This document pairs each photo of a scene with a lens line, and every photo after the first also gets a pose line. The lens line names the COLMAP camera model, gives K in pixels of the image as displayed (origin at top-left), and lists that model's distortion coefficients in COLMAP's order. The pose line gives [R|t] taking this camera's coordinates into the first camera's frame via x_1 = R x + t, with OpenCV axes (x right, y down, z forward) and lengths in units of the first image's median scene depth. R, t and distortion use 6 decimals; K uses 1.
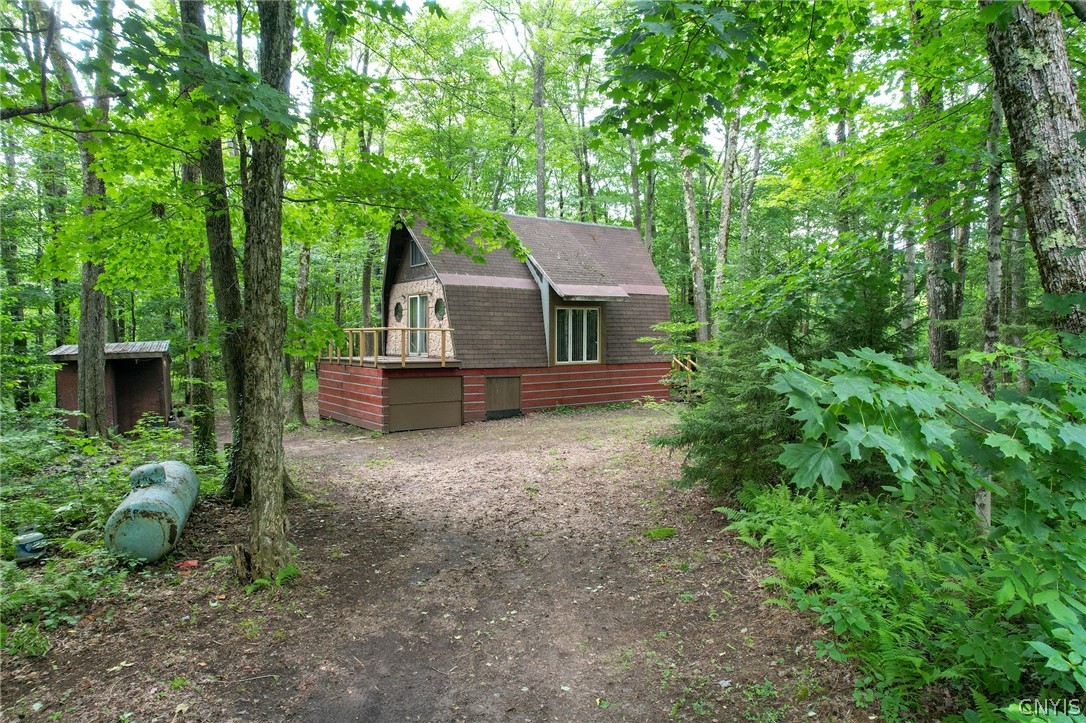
lens RADIAL K [[672.8, 0, 543.3], [0, 672.8, 359.6], [0, 0, 1]] dist [-0.002653, -0.000085]
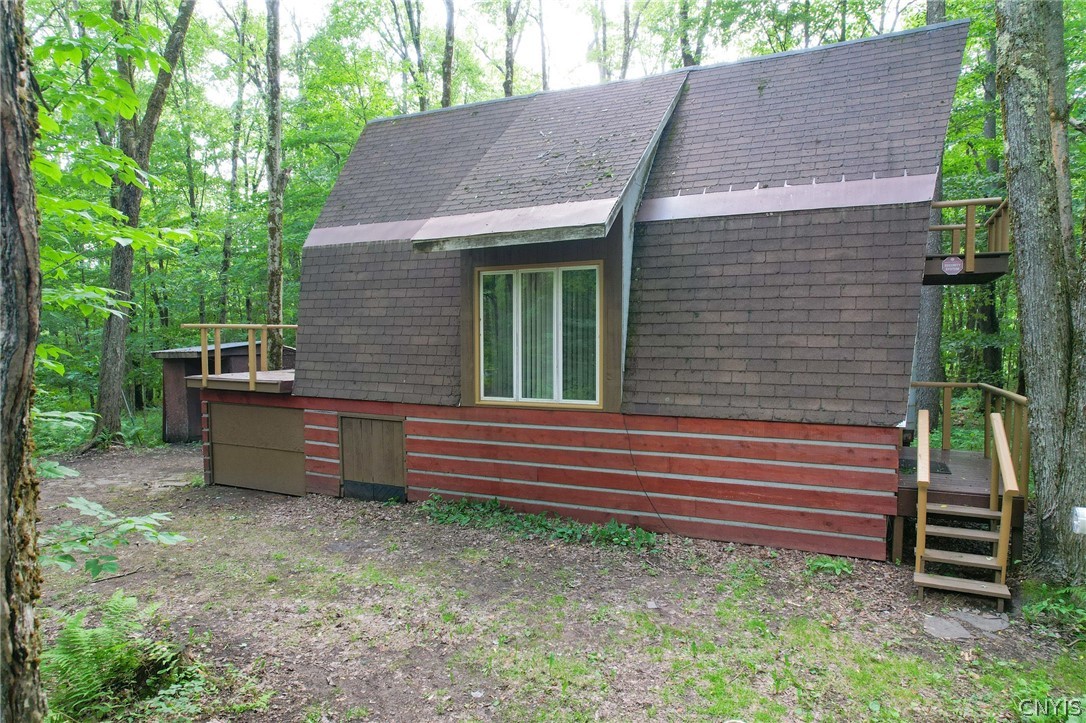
lens RADIAL K [[672.8, 0, 542.8], [0, 672.8, 367.5], [0, 0, 1]] dist [-0.002653, -0.000085]
pose [[0.458131, 0.032473, -0.888292, 0.413424], [-0.034225, 0.999236, 0.018878, -0.024188], [0.888226, 0.021753, 0.458892, 0.820775]]
